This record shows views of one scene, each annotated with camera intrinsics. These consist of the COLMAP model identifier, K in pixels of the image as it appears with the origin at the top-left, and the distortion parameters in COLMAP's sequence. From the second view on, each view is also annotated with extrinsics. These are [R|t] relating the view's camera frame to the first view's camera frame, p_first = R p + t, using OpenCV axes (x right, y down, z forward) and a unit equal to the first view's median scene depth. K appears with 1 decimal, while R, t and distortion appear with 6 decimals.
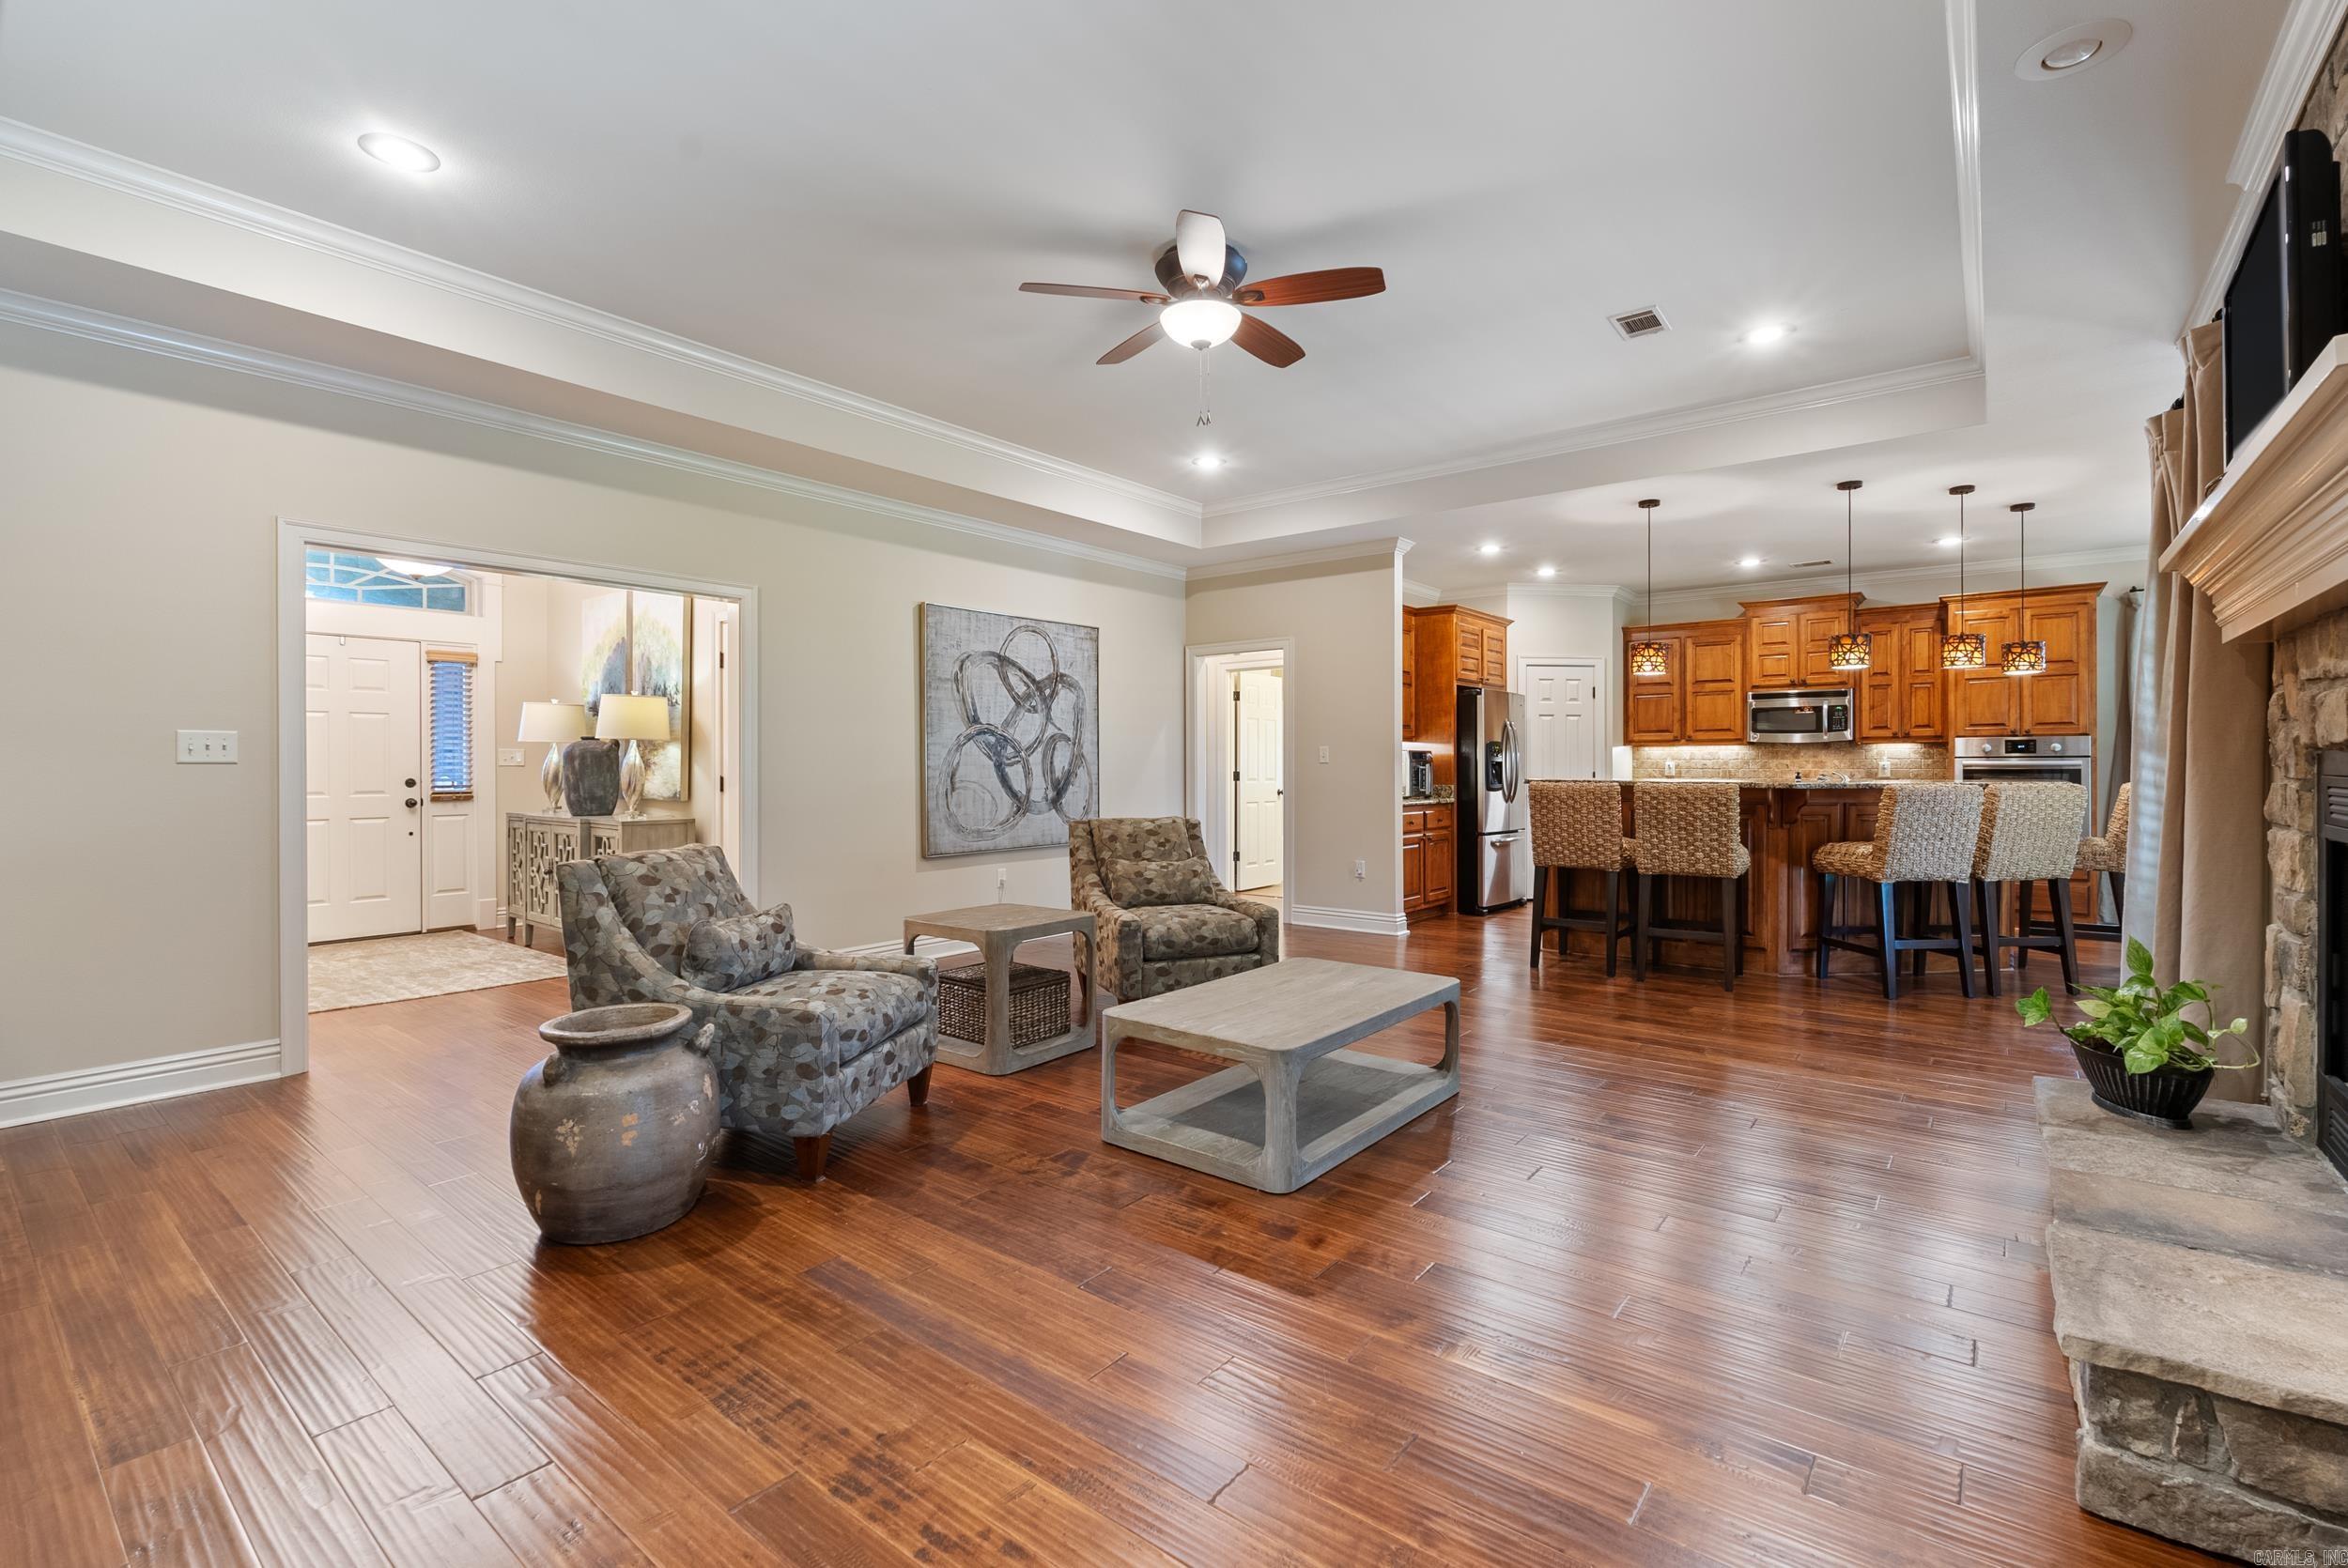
lens RADIAL K [[1039.6, 0, 1175.2], [0, 1039.6, 766.9], [0, 0, 1]] dist [-0.009021, 0.002093]
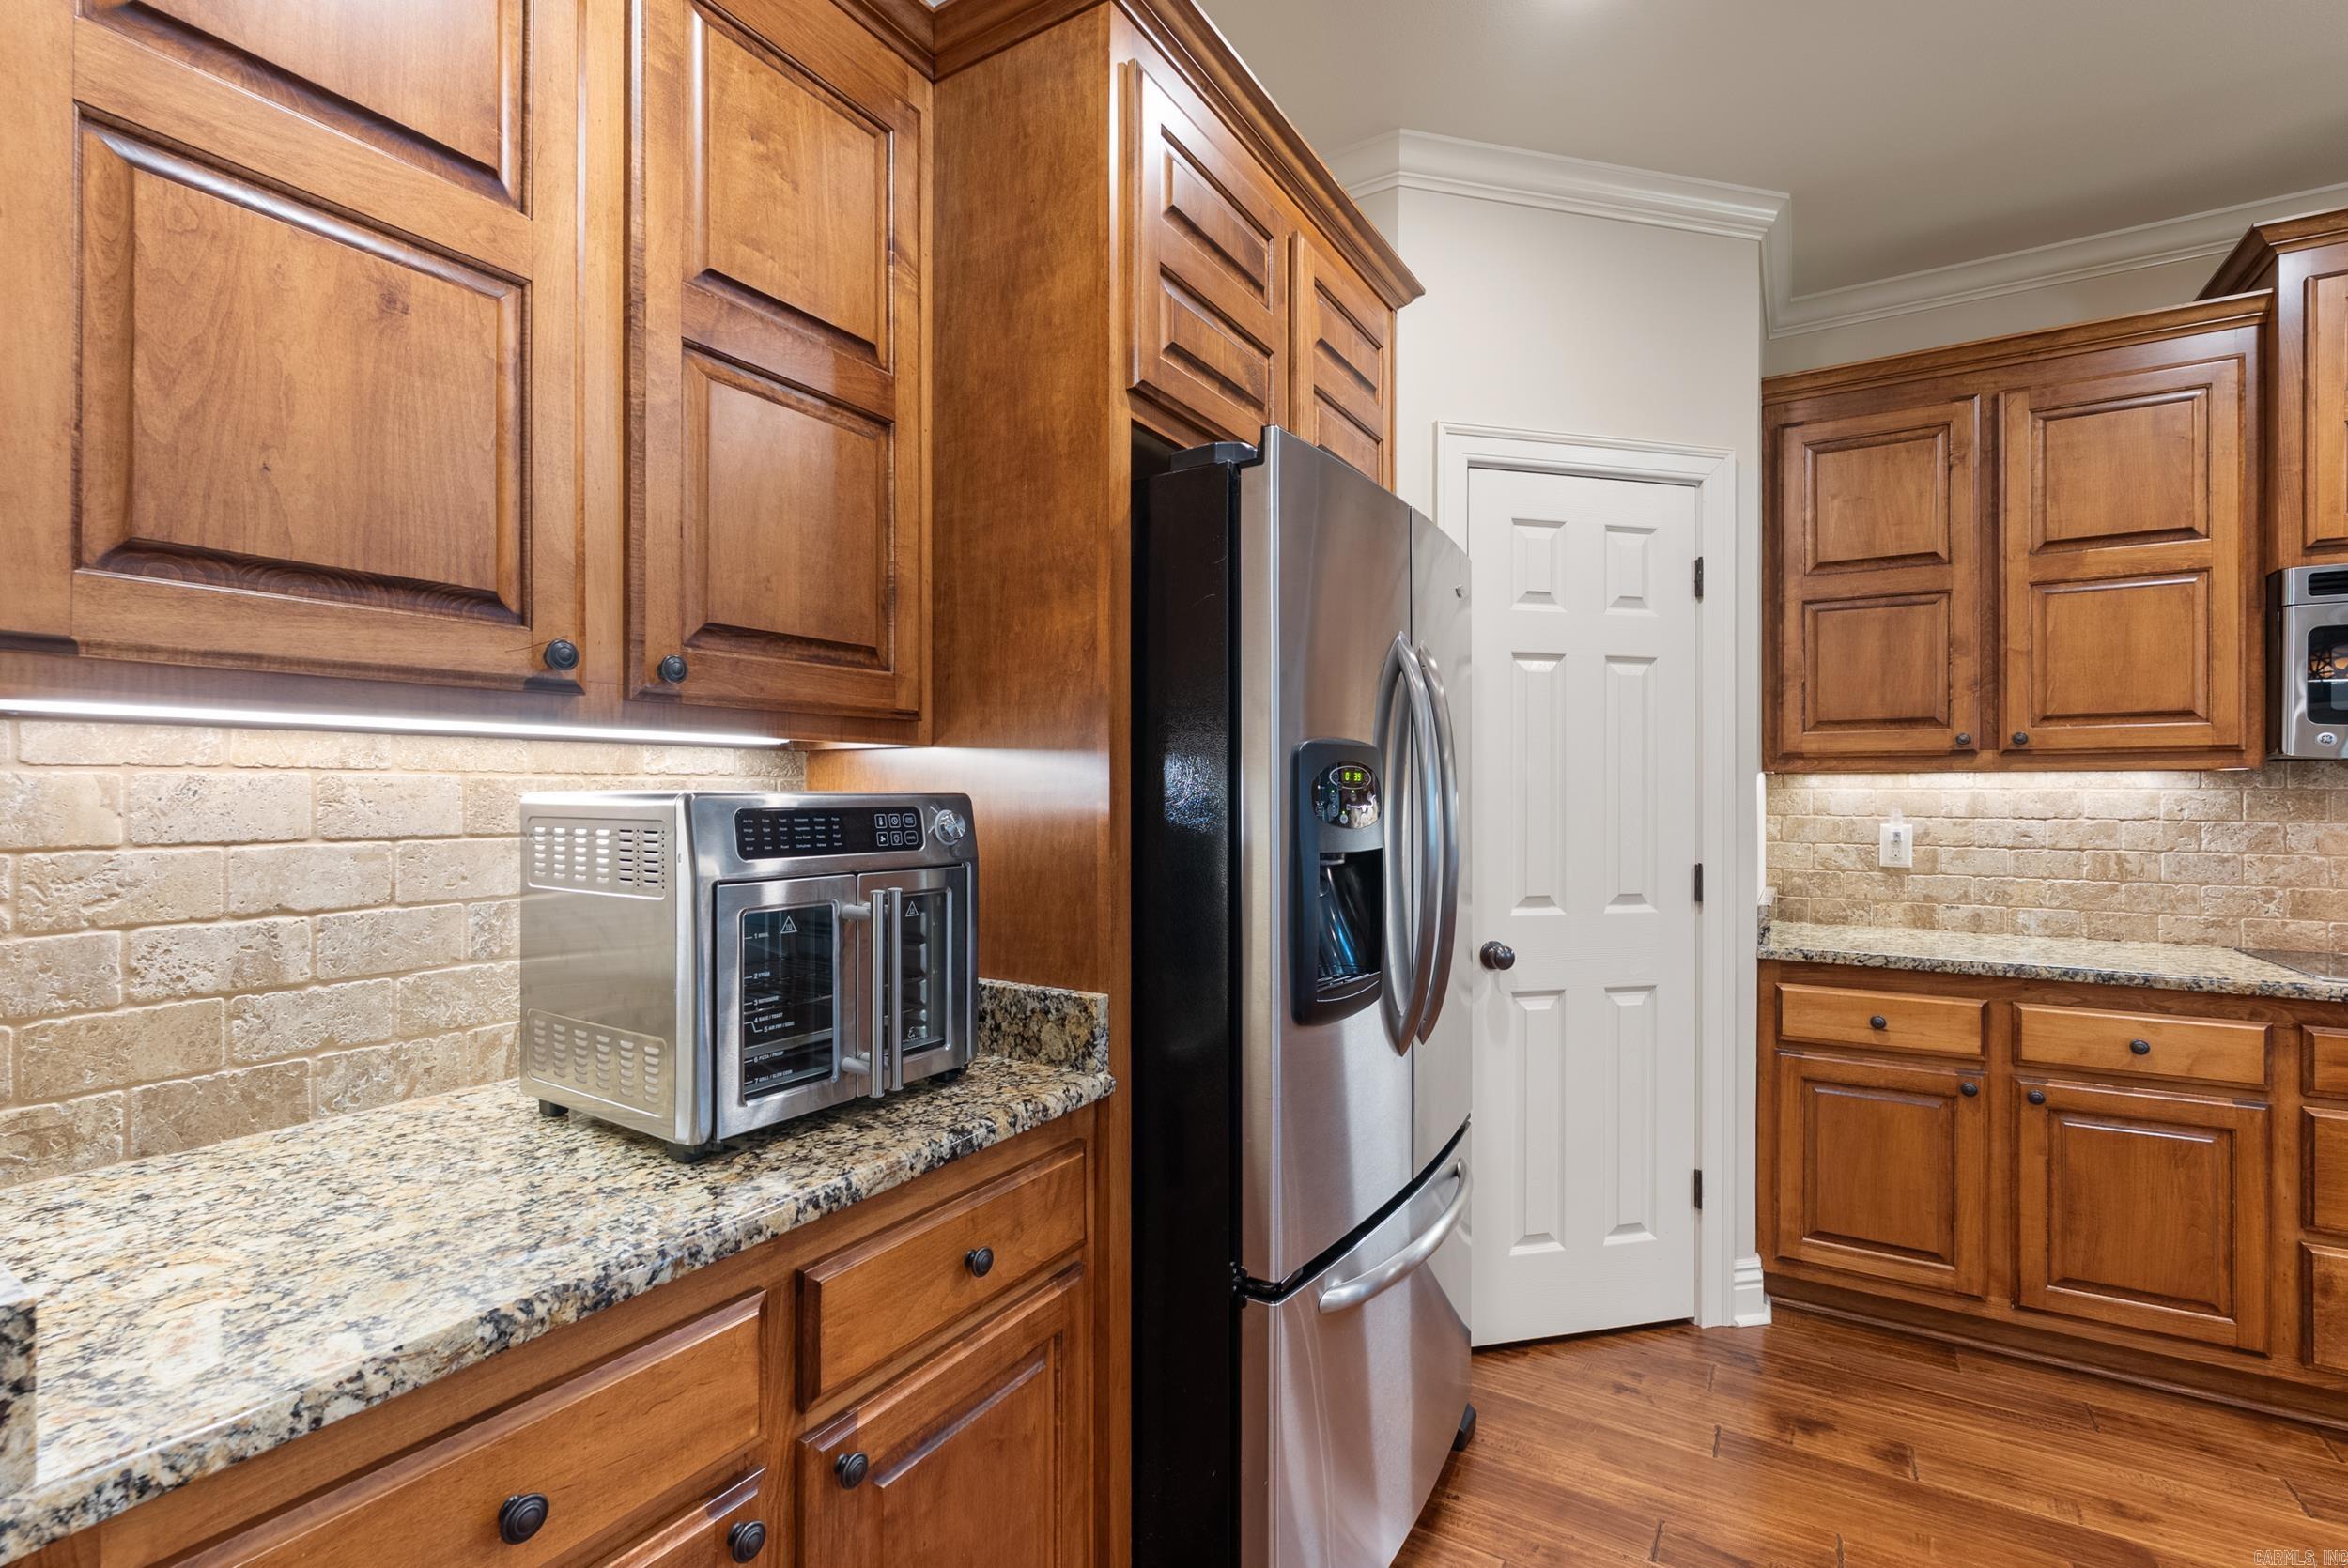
lens RADIAL K [[1039.6, 0, 1180.9], [0, 1039.6, 792.7], [0, 0, 1]] dist [-0.009021, 0.002093]
pose [[0.992108, 0.002587, 0.125361, 0.297770], [-0.002687, 0.999996, 0.000635, -0.018196], [-0.125359, -0.000967, 0.992111, 0.955053]]
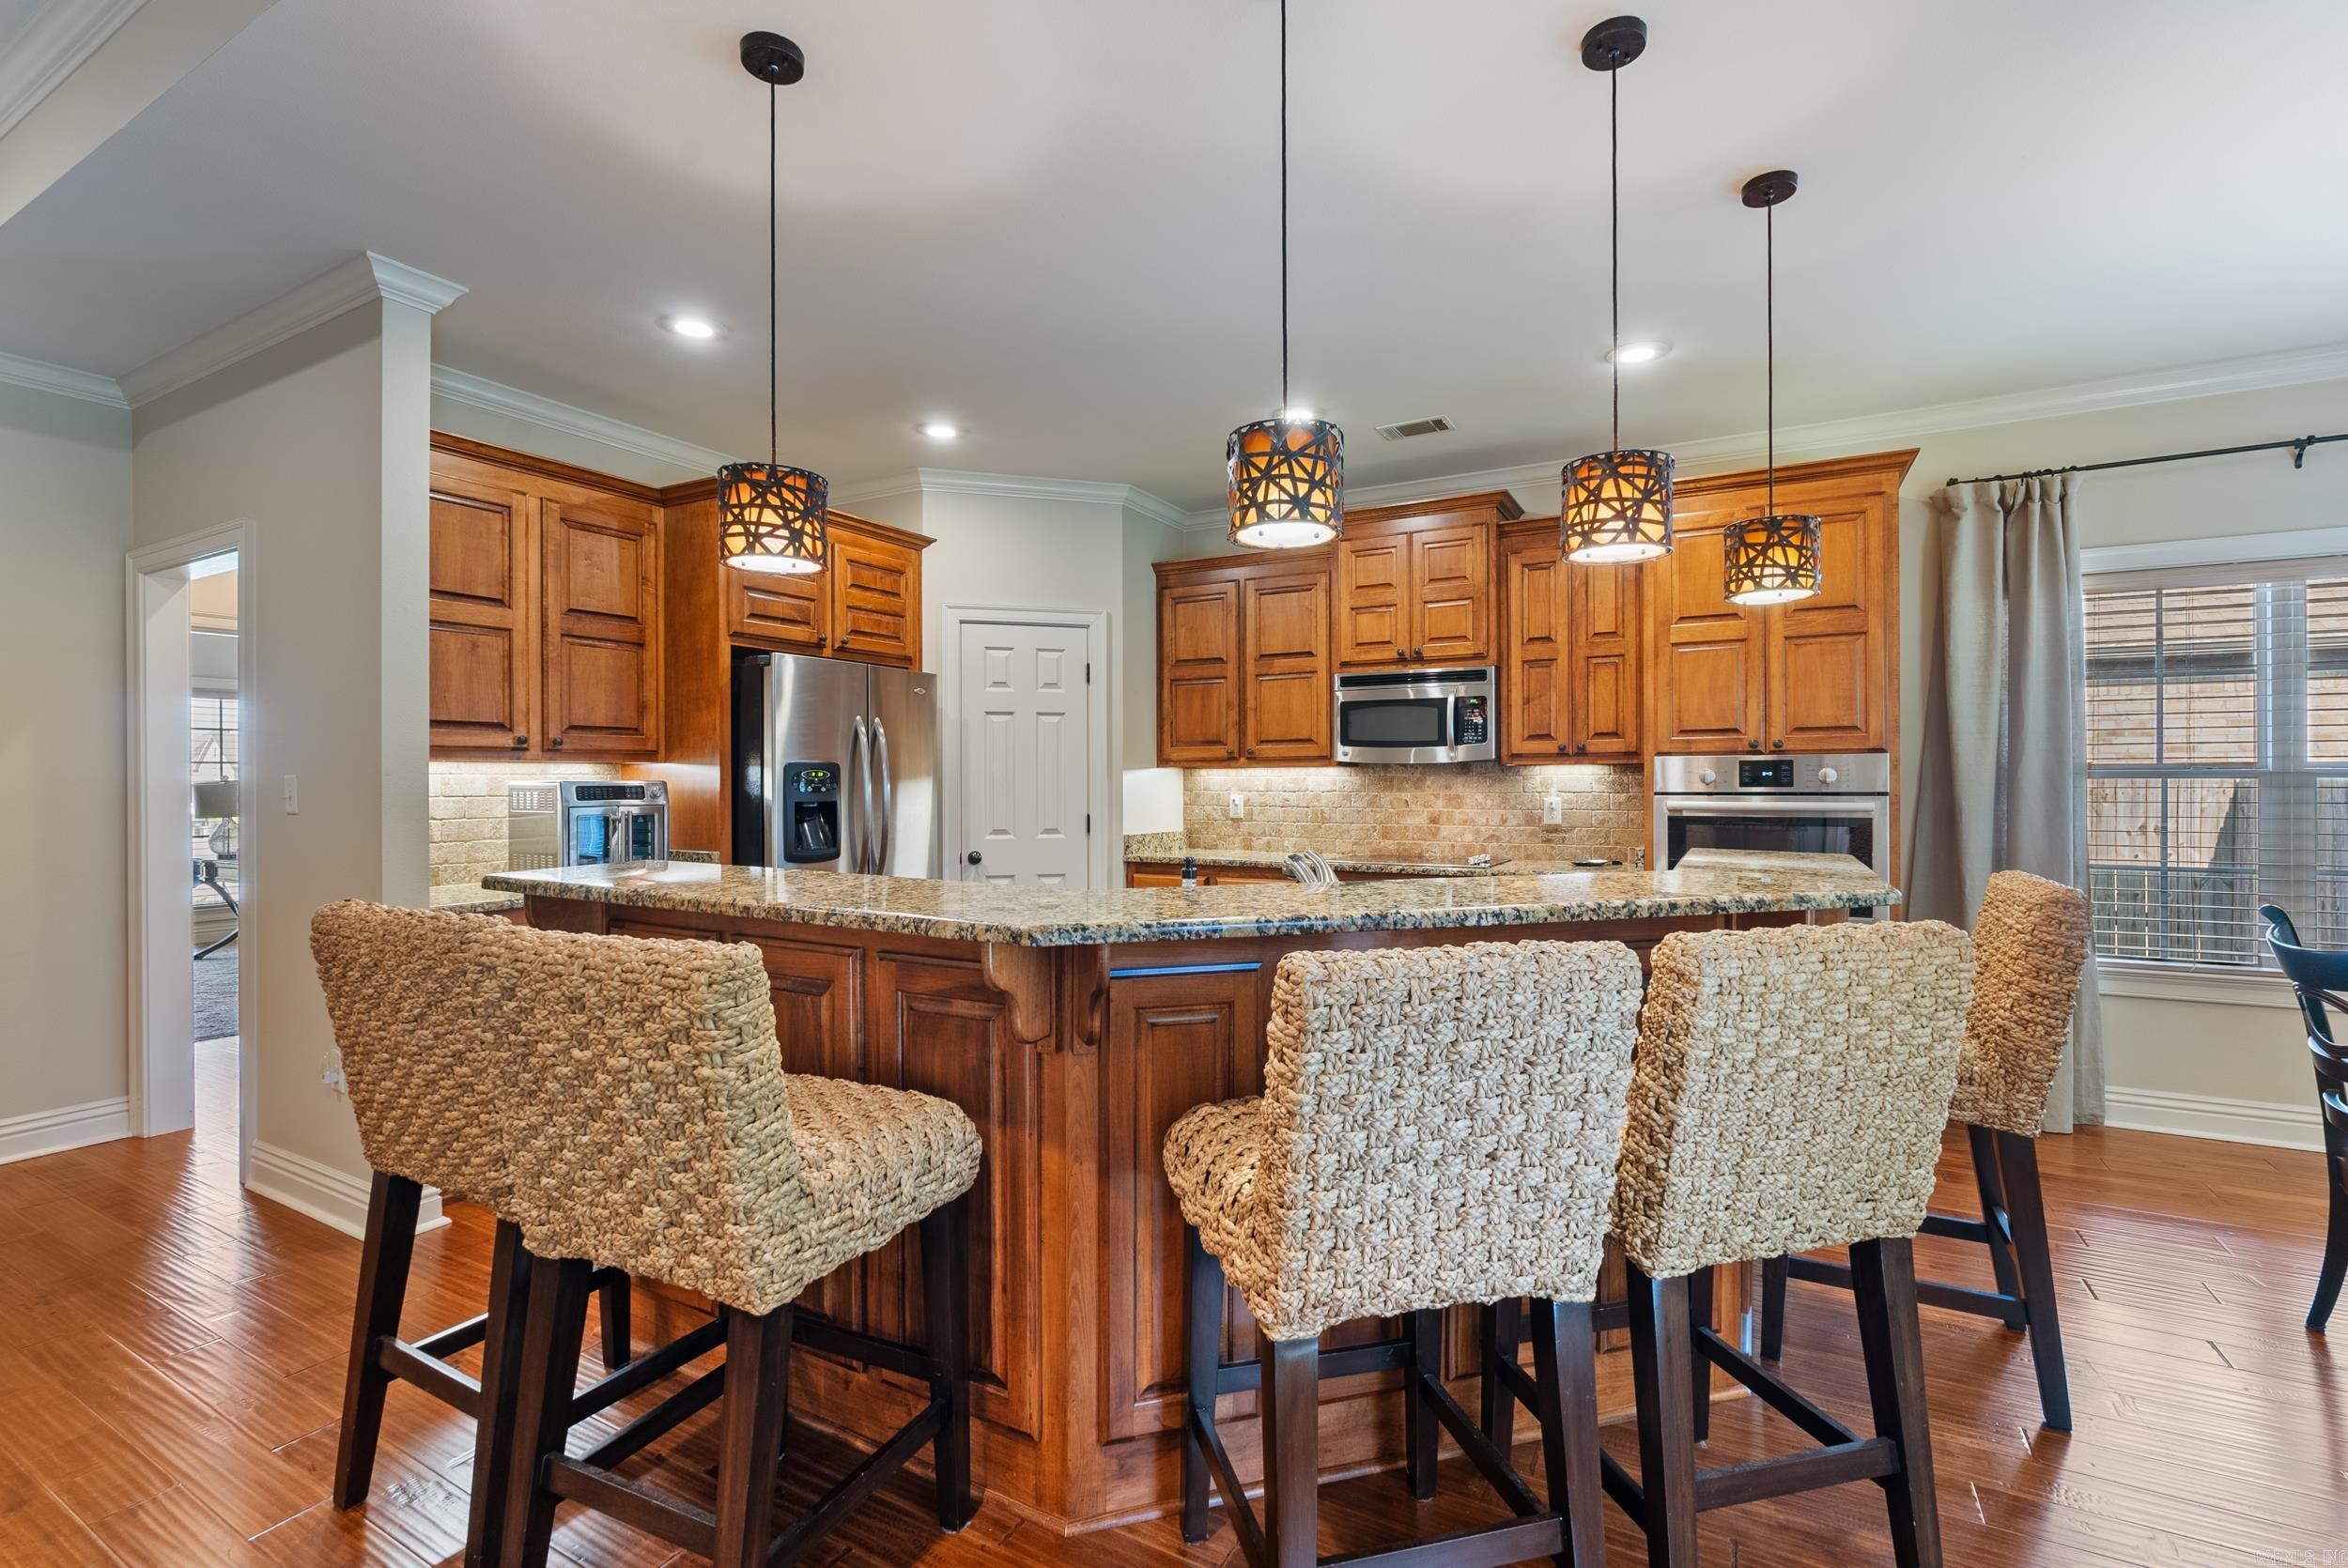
lens RADIAL K [[1039.6, 0, 1179.5], [0, 1039.6, 779.8], [0, 0, 1]] dist [-0.009021, 0.002093]
pose [[0.985454, -0.001932, 0.169932, 0.458059], [0.001899, 0.999998, 0.000358, -0.018114], [-0.169933, -0.000030, 0.985456, 0.561019]]
